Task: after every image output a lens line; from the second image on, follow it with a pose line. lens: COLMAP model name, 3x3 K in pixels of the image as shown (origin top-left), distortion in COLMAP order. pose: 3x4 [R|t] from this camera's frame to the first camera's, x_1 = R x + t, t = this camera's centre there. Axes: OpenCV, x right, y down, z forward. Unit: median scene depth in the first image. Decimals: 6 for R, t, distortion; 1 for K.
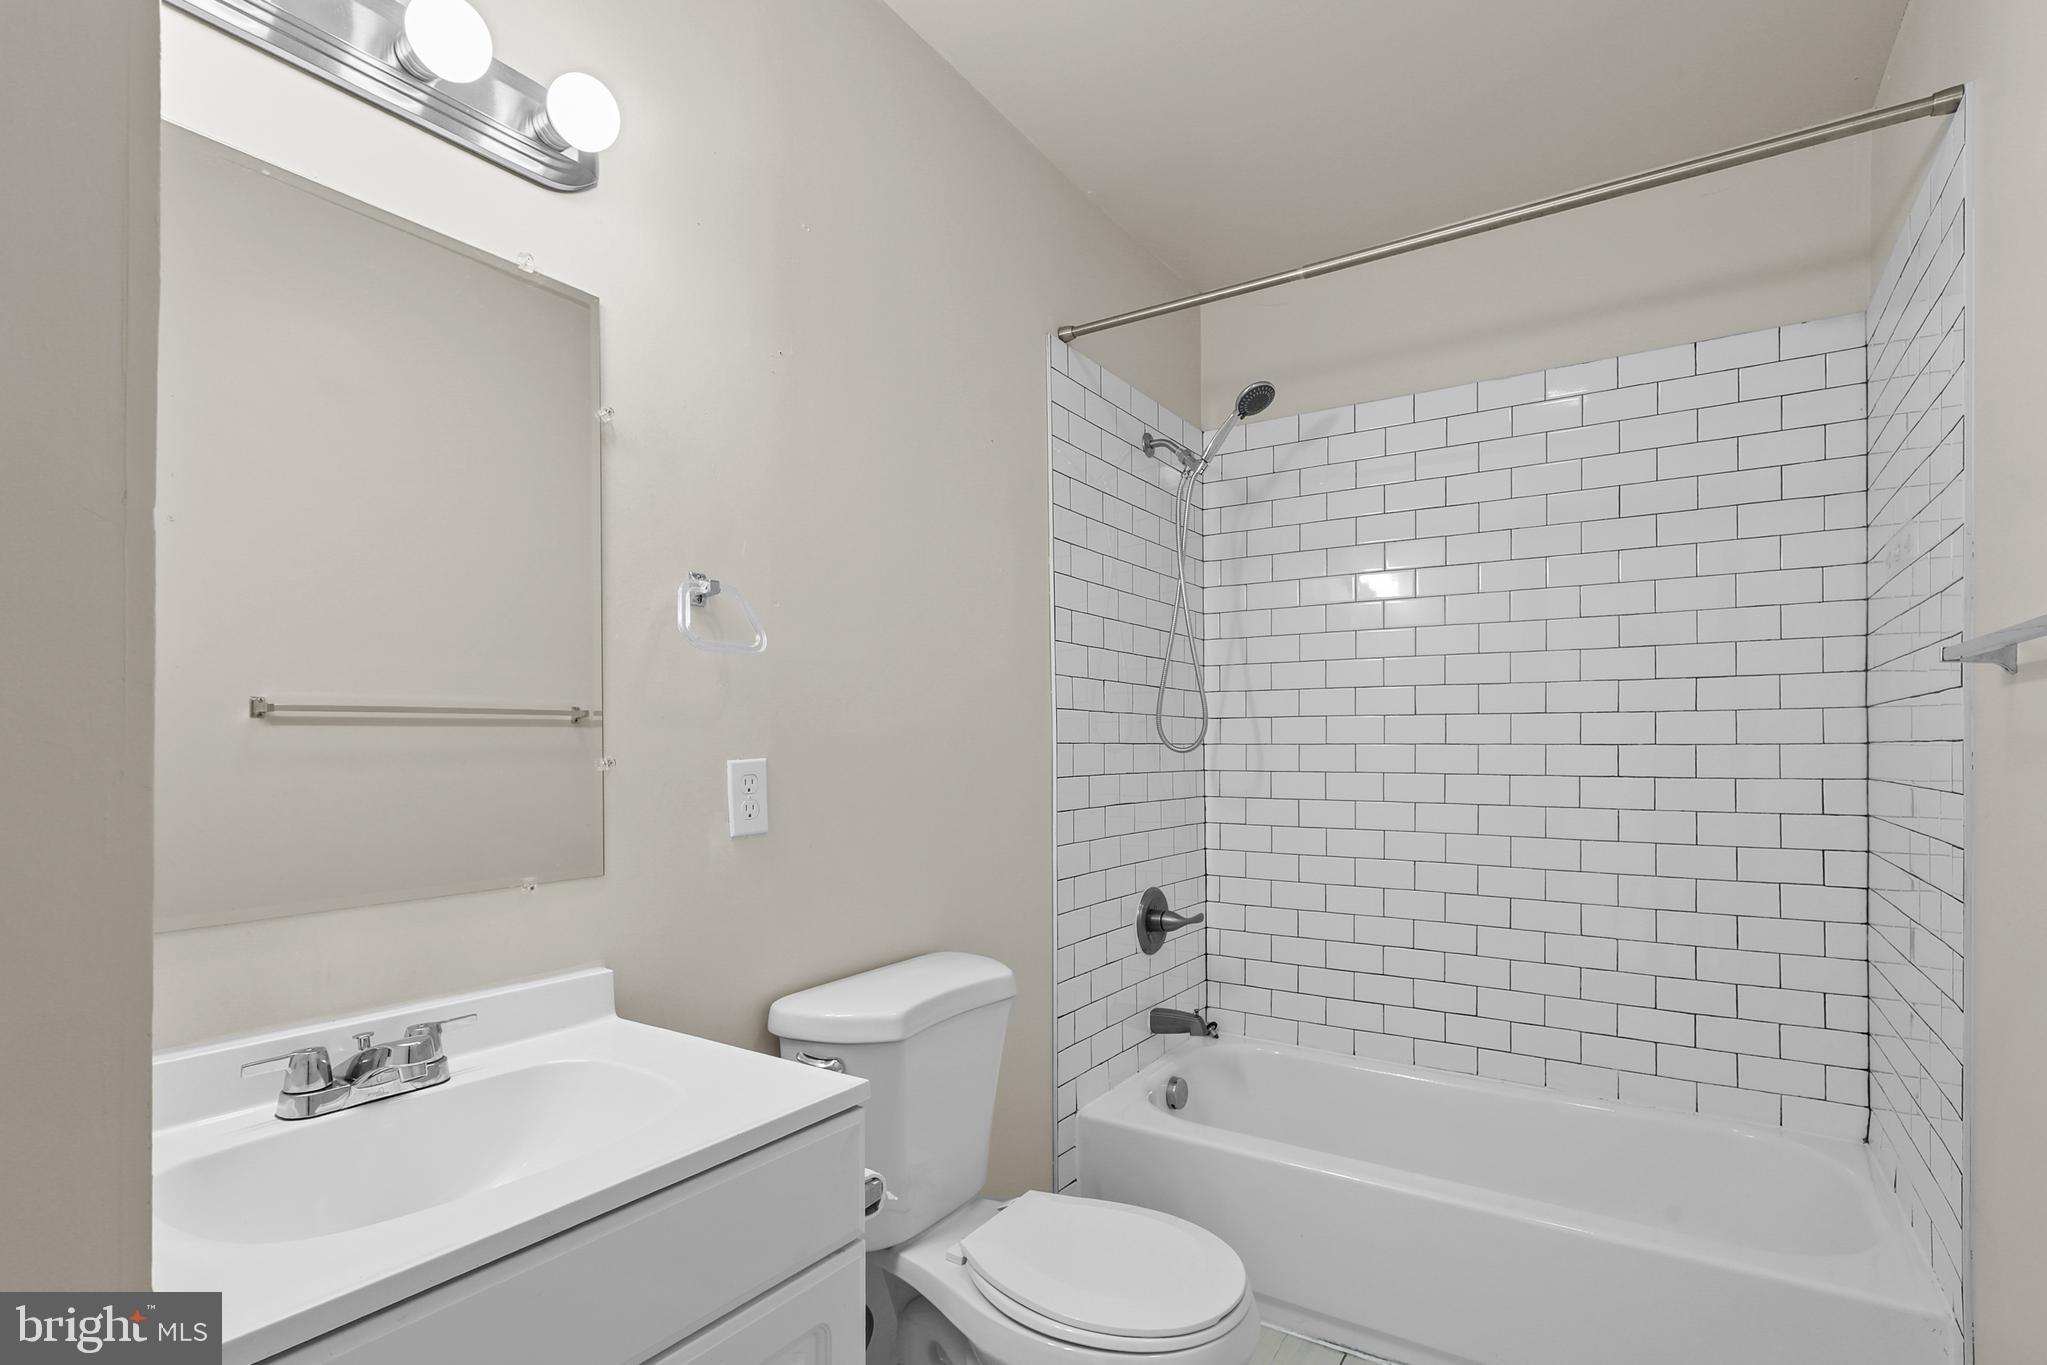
lens RADIAL K [[999.0, 0, 1029.0], [0, 999.0, 742.6], [0, 0, 1]] dist [-0.000566, -0.000041]
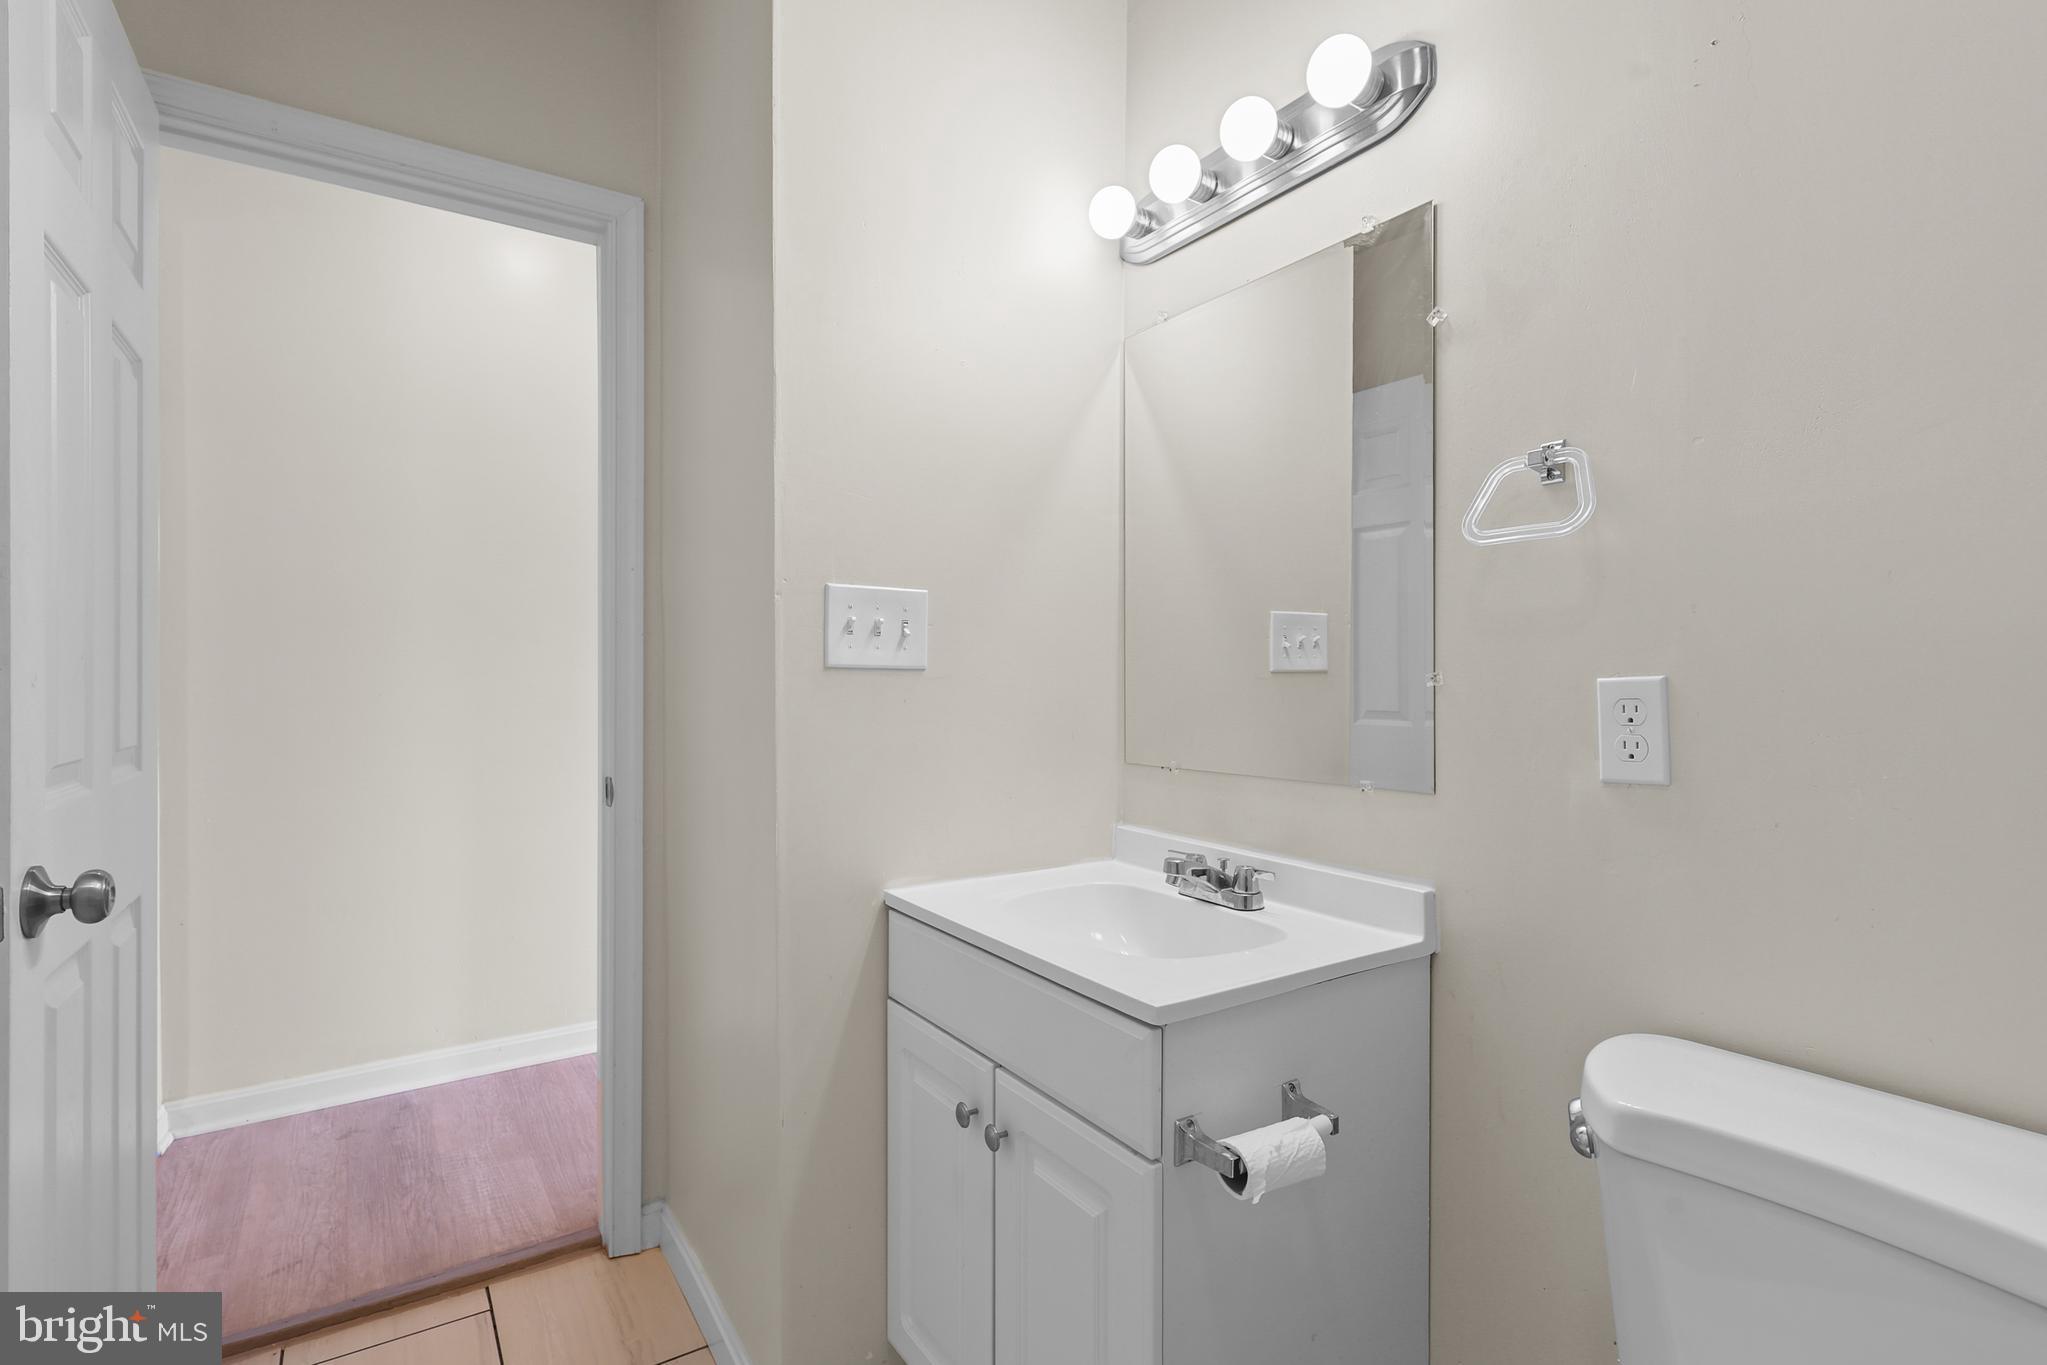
lens RADIAL K [[951.3, 0, 1023.5], [0, 951.3, 682.5], [0, 0, 1]] dist [-0.002064, -0.000299]
pose [[-0.391056, 0.008500, -0.920328, 0.512393], [0.004483, 0.999963, 0.007330, 0.014106], [0.920356, -0.001259, -0.391079, 0.875715]]
